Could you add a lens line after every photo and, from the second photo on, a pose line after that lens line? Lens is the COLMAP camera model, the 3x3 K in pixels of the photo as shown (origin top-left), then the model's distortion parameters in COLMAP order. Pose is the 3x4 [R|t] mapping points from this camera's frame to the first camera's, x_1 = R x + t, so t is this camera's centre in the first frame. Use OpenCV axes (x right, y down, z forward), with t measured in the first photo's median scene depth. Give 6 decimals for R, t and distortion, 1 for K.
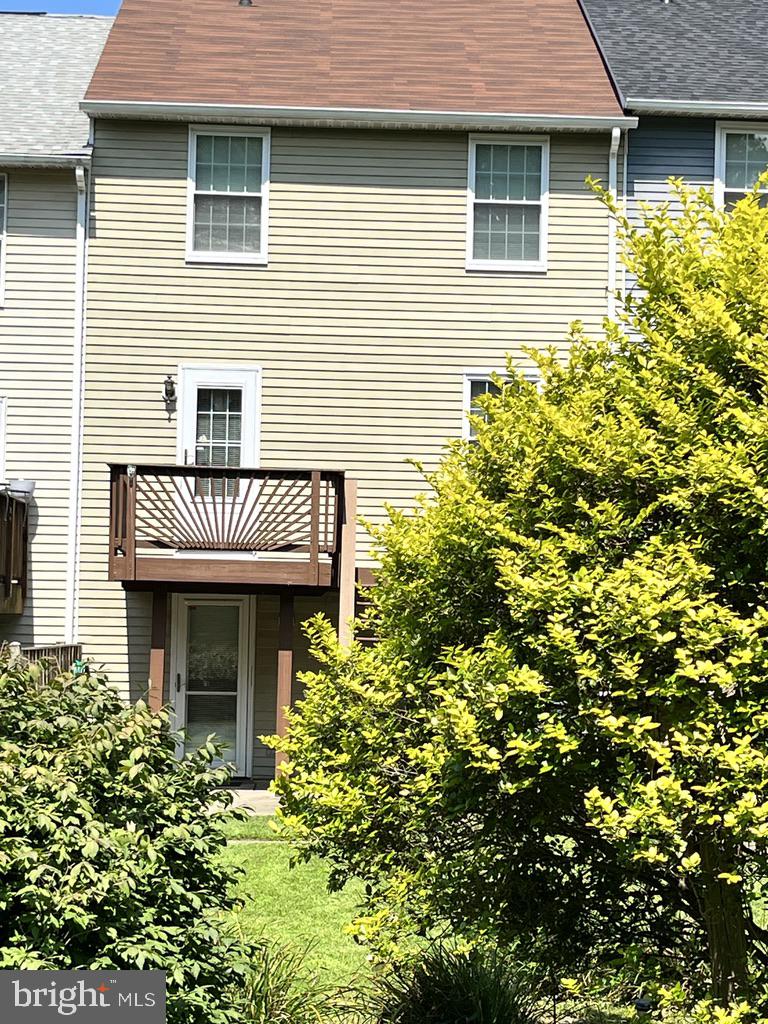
lens RADIAL K [[2071.8, 0, 386.9], [0, 2071.8, 512.1], [0, 0, 1]] dist [0.028021, 0.000000]
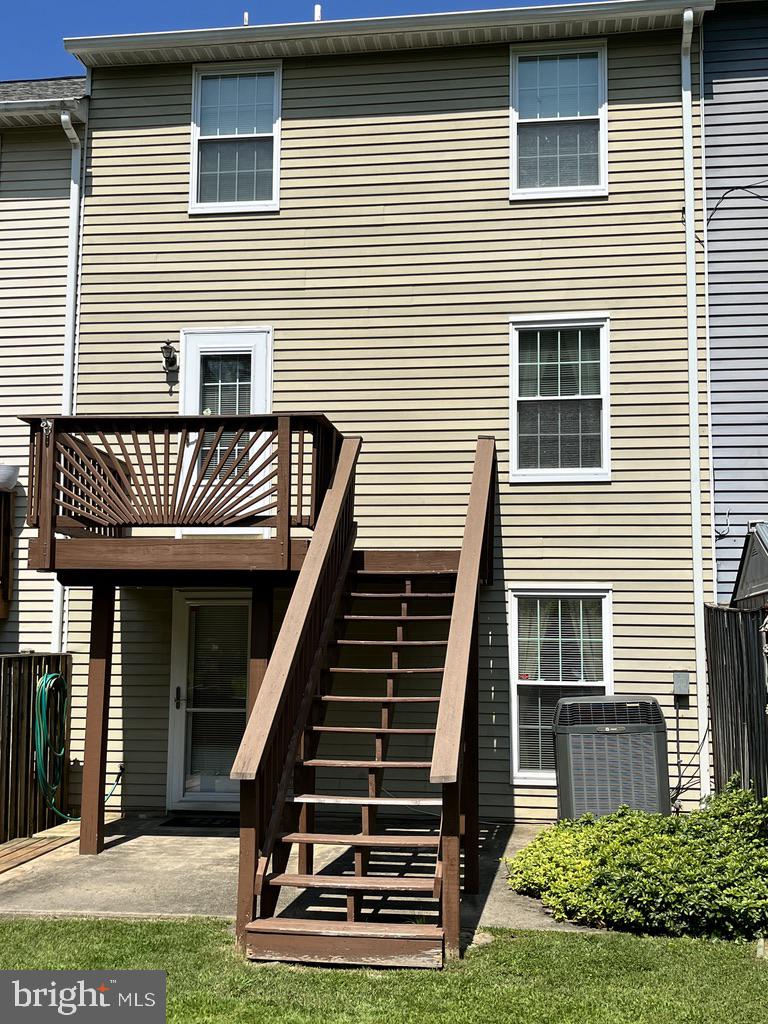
lens RADIAL K [[1123.6, 0, 381.3], [0, 1123.6, 510.7], [0, 0, 1]] dist [0.017096, 0.000000]
pose [[0.984953, -0.031467, -0.169932, 0.060835], [0.021639, 0.998001, -0.059380, 0.034773], [0.171460, 0.054810, 0.983665, 0.552286]]
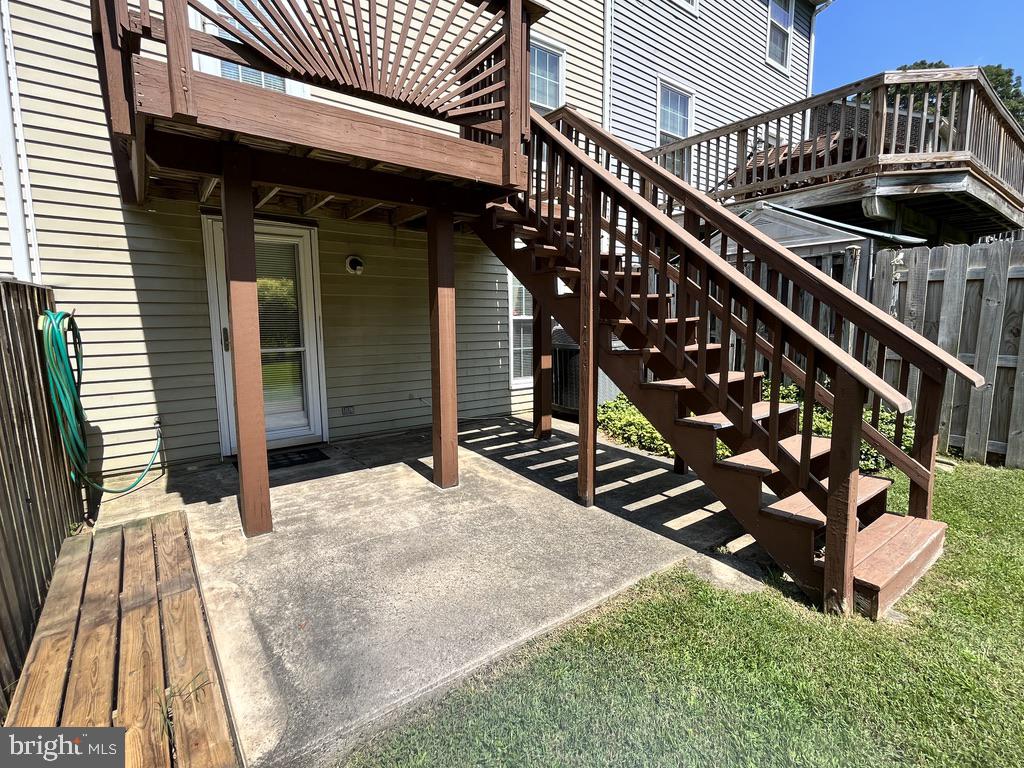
lens RADIAL K [[492.6, 0, 507.2], [0, 492.6, 381.5], [0, 0, 1]] dist [0.005844, -0.001154]
pose [[0.818159, -0.095854, 0.566946, -0.119547], [-0.014032, 0.982385, 0.186343, 0.060982], [-0.574820, -0.160414, 0.802402, 0.777802]]
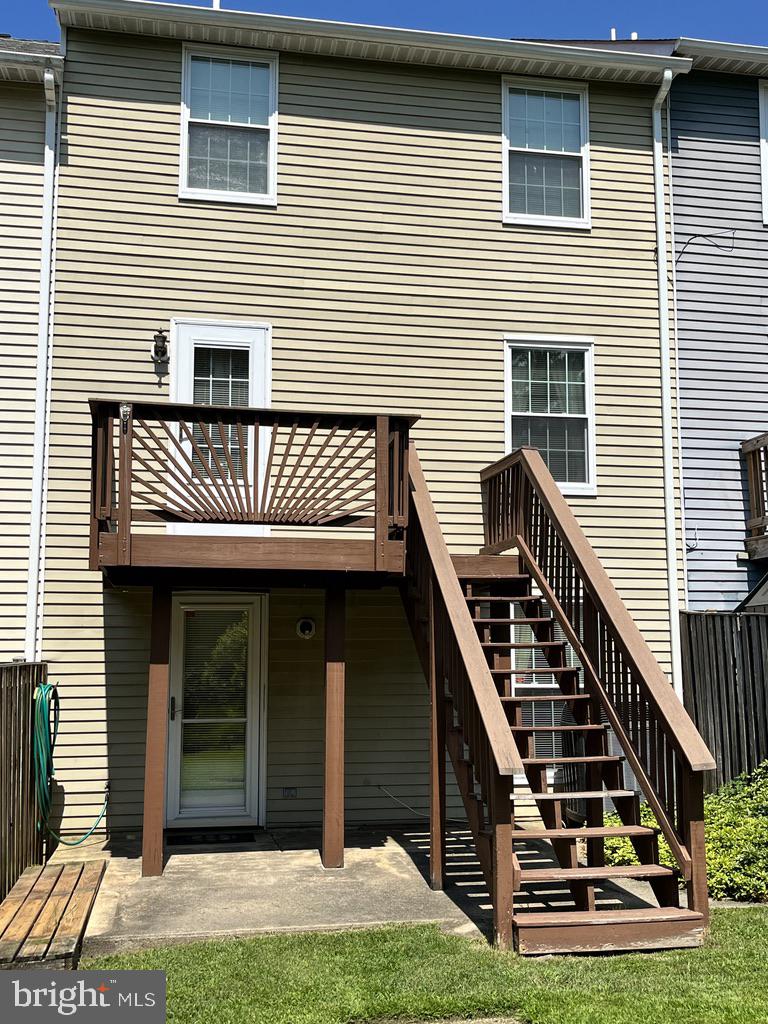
lens RADIAL K [[1123.6, 0, 381.7], [0, 1123.6, 515.6], [0, 0, 1]] dist [0.017096, 0.000000]
pose [[0.988165, -0.000959, 0.153389, -0.086328], [0.011430, 0.997661, -0.067399, 0.038081], [-0.152966, 0.068354, 0.985865, 0.550681]]
